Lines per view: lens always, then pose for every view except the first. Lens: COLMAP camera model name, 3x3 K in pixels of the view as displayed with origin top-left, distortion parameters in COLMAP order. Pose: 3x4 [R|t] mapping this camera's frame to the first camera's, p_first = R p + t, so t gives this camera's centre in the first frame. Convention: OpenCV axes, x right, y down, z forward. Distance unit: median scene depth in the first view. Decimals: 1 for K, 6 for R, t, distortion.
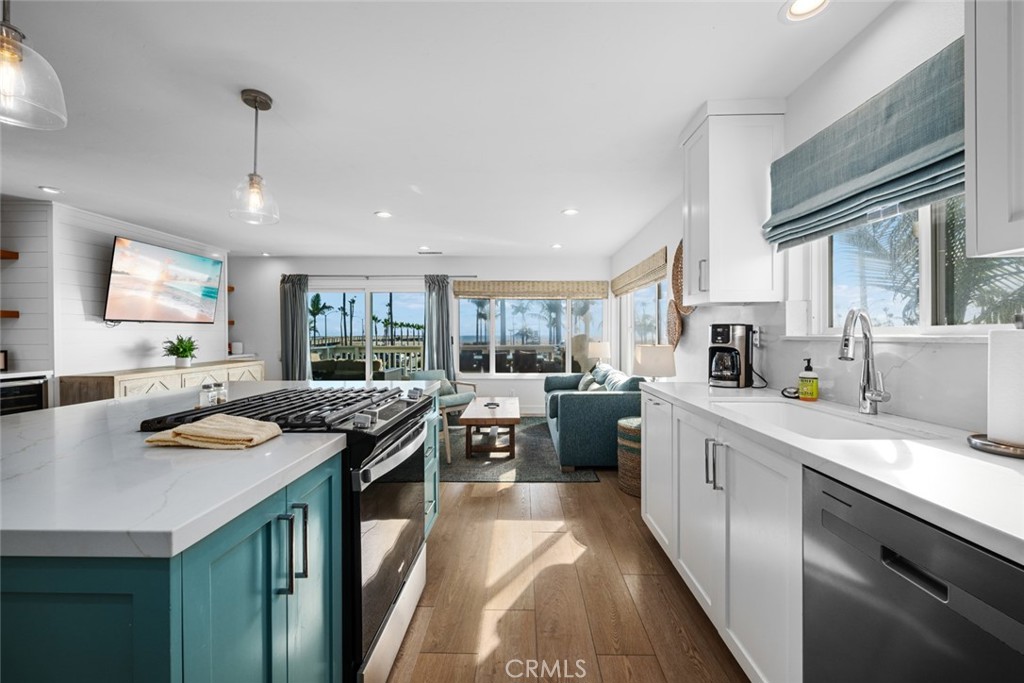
lens RADIAL K [[455.3, 0, 580.7], [0, 455.3, 338.8], [0, 0, 1]] dist [0.000179, -0.000012]
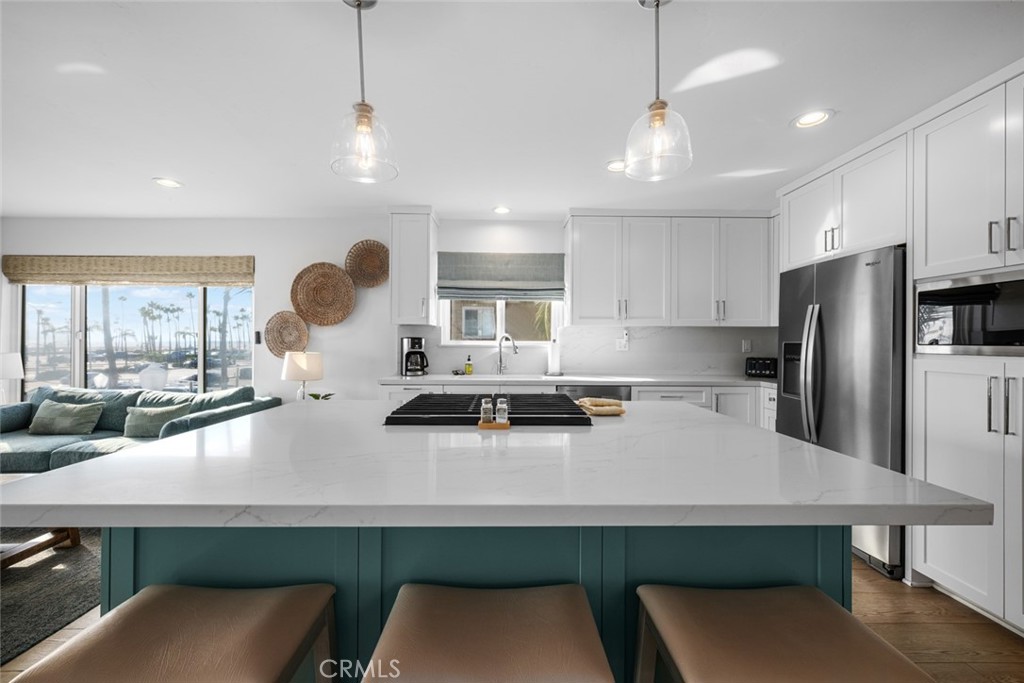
lens RADIAL K [[393.5, 0, 512.0], [0, 393.5, 341.5], [0, 0, 1]] dist [-0.000124, 0.000087]
pose [[-0.027326, 0.002315, 0.999624, -1.183412], [0.001899, 0.999996, -0.002264, -0.014193], [-0.999625, 0.001837, -0.027330, 0.734165]]
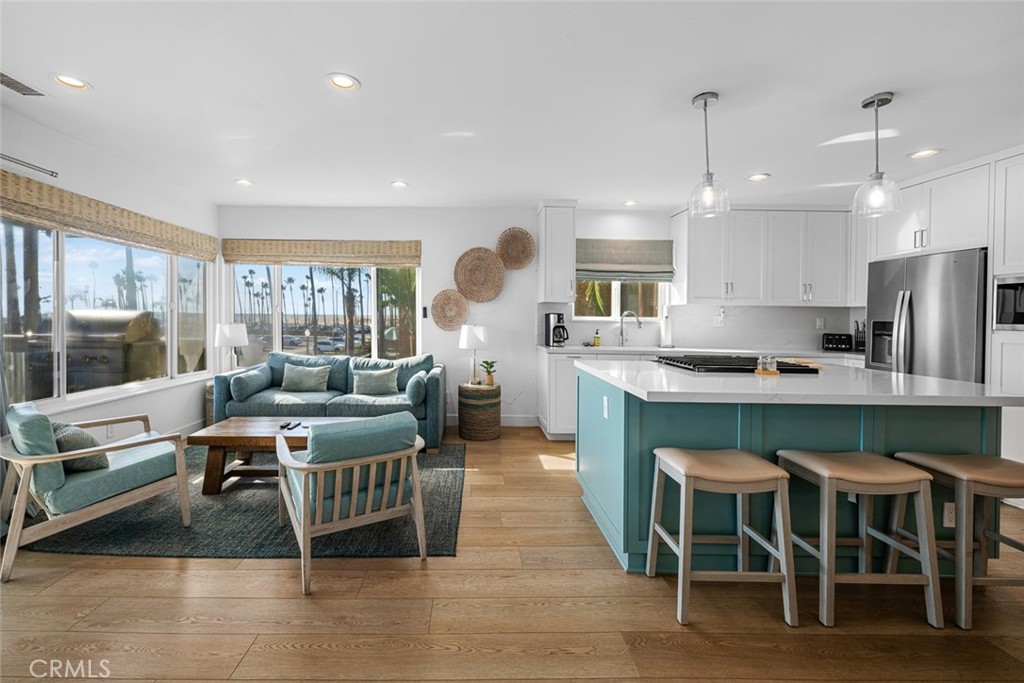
lens RADIAL K [[438.3, 0, 503.4], [0, 438.3, 320.3], [0, 0, 1]] dist [0.001290, 0.000070]
pose [[-0.067084, -0.007816, 0.997717, -1.585134], [-0.007444, 0.999945, 0.007333, -0.015972], [-0.997720, -0.006935, -0.067138, 1.438938]]
